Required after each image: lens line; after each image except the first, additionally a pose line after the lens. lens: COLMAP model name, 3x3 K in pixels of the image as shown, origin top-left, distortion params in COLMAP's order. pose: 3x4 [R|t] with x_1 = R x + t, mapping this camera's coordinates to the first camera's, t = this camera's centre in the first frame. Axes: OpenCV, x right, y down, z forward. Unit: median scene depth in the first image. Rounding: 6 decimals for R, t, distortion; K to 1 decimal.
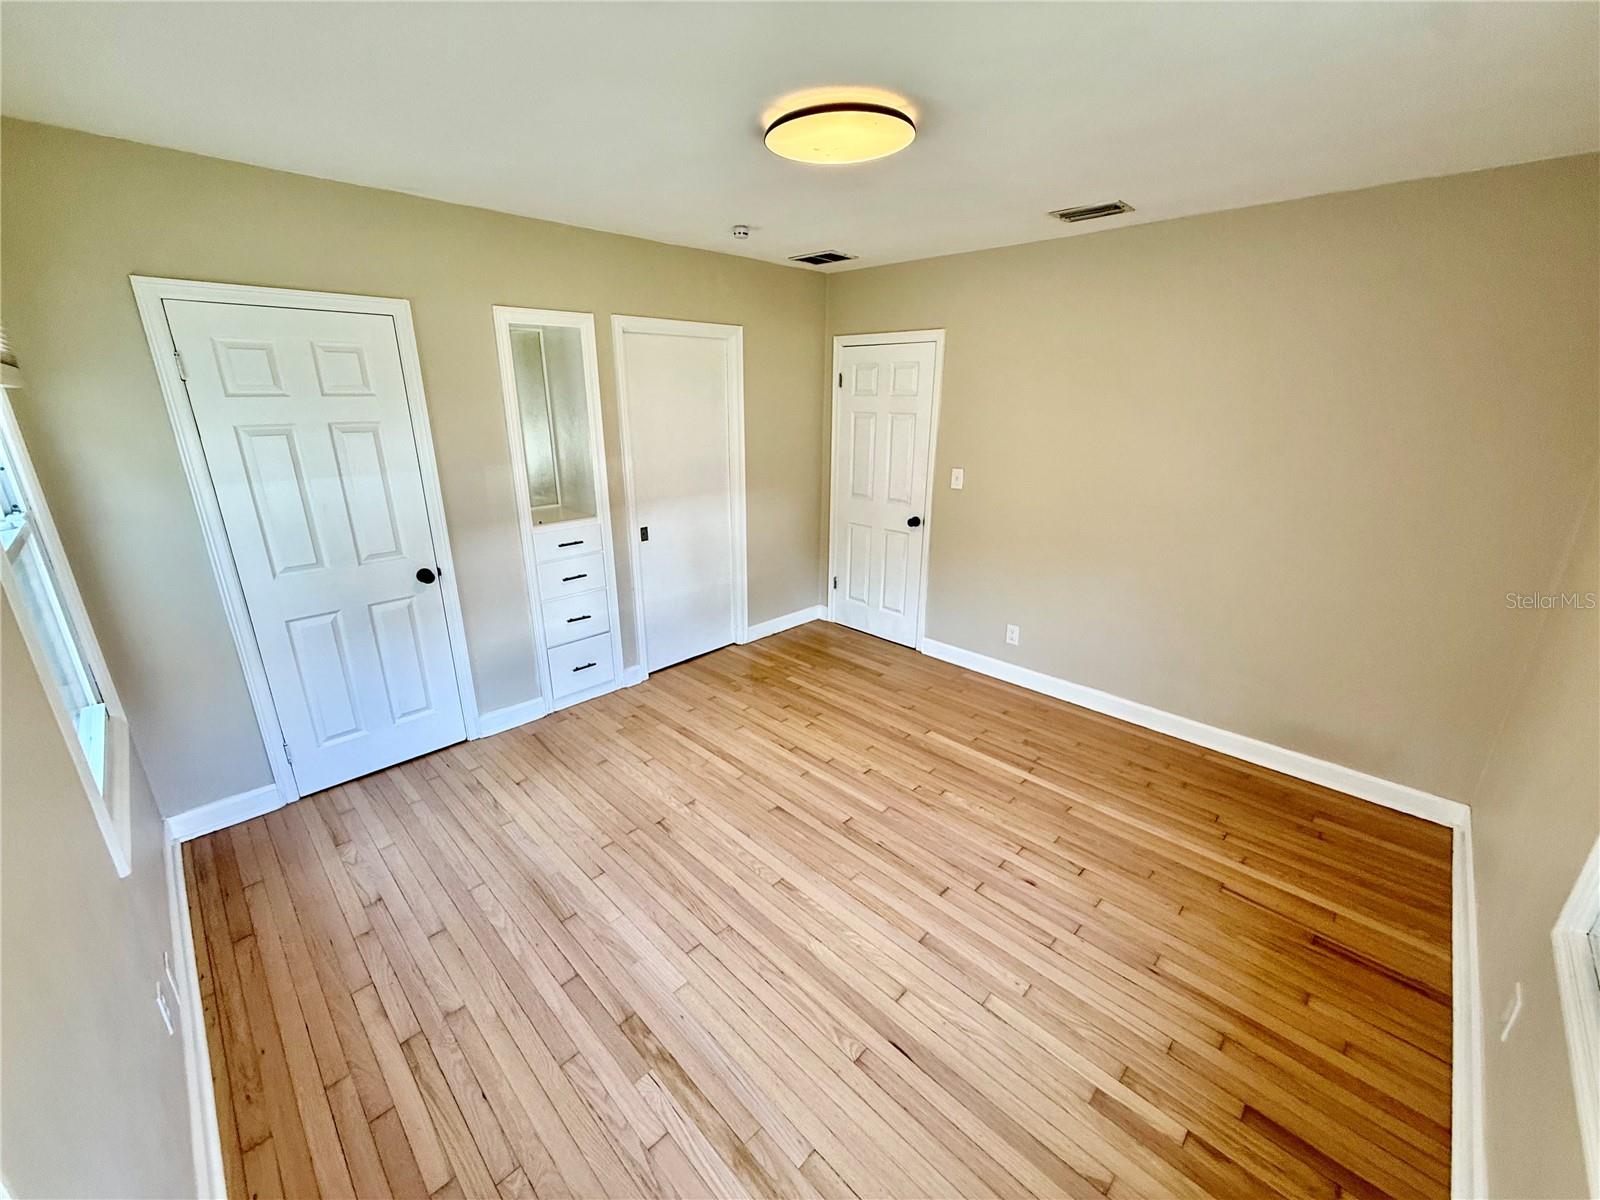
lens RADIAL K [[637.9, 0, 795.4], [0, 637.9, 598.3], [0, 0, 1]] dist [-0.000731, 0.000222]
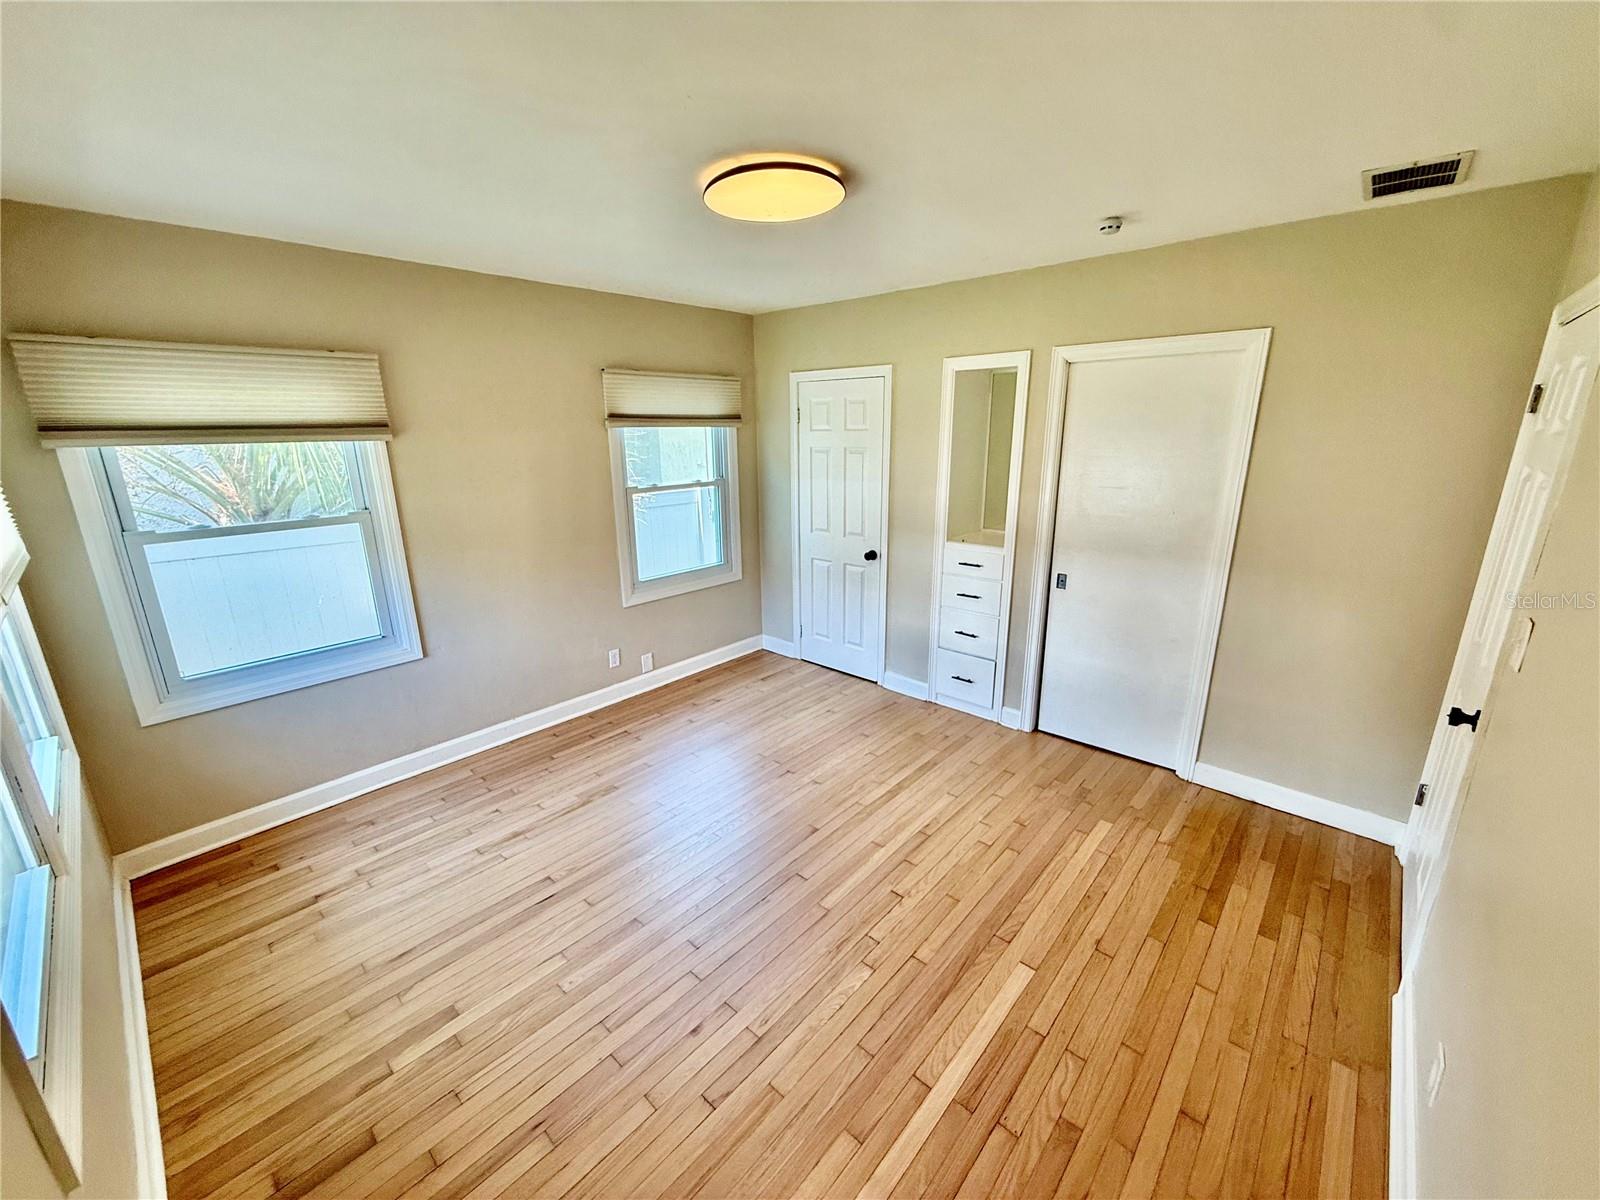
lens RADIAL K [[637.9, 0, 795.4], [0, 637.9, 598.3], [0, 0, 1]] dist [-0.000731, 0.000222]
pose [[0.043190, 0.262080, -0.964079, 0.838543], [-0.296560, 0.924849, 0.238130, -0.243471], [0.954037, 0.275623, 0.117667, 0.724170]]
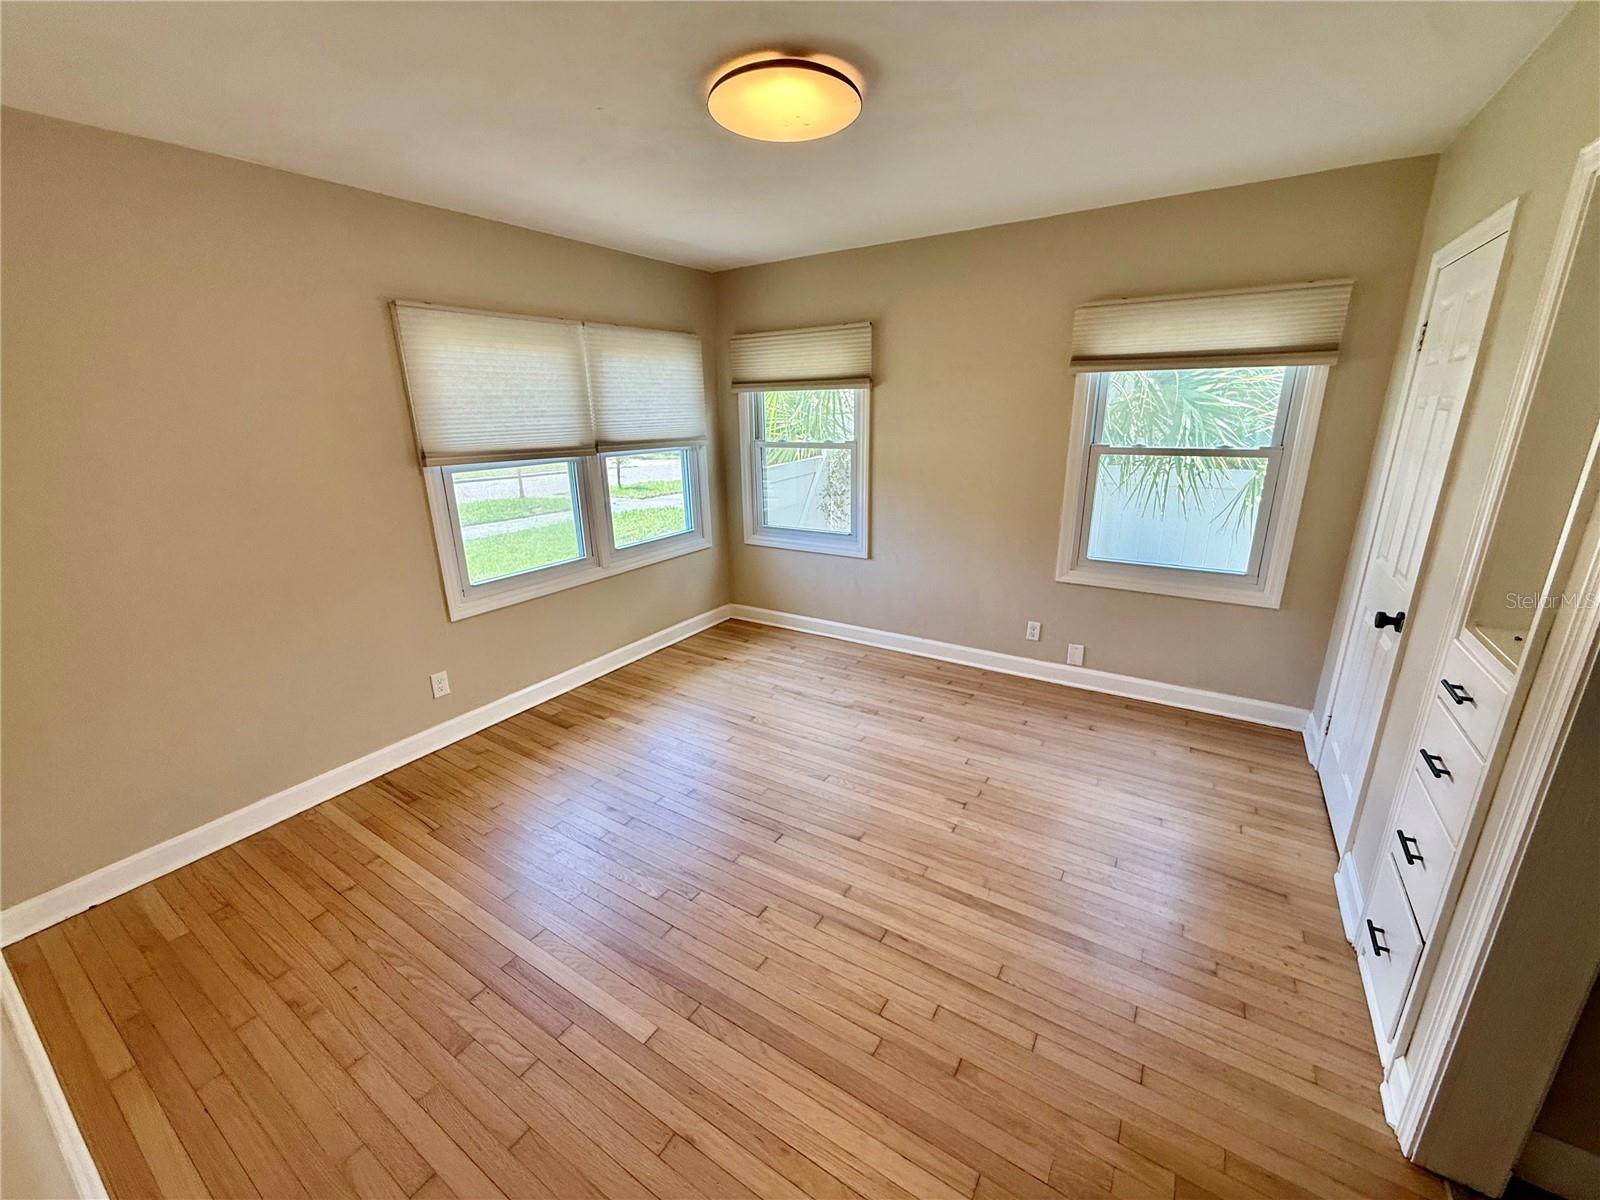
lens RADIAL K [[637.9, 0, 795.4], [0, 637.9, 598.3], [0, 0, 1]] dist [-0.000731, 0.000222]
pose [[-0.978115, 0.077528, -0.193083, 0.198177], [-0.046395, 0.823356, 0.565626, -0.434536], [0.202828, 0.562205, -0.801740, 1.464985]]
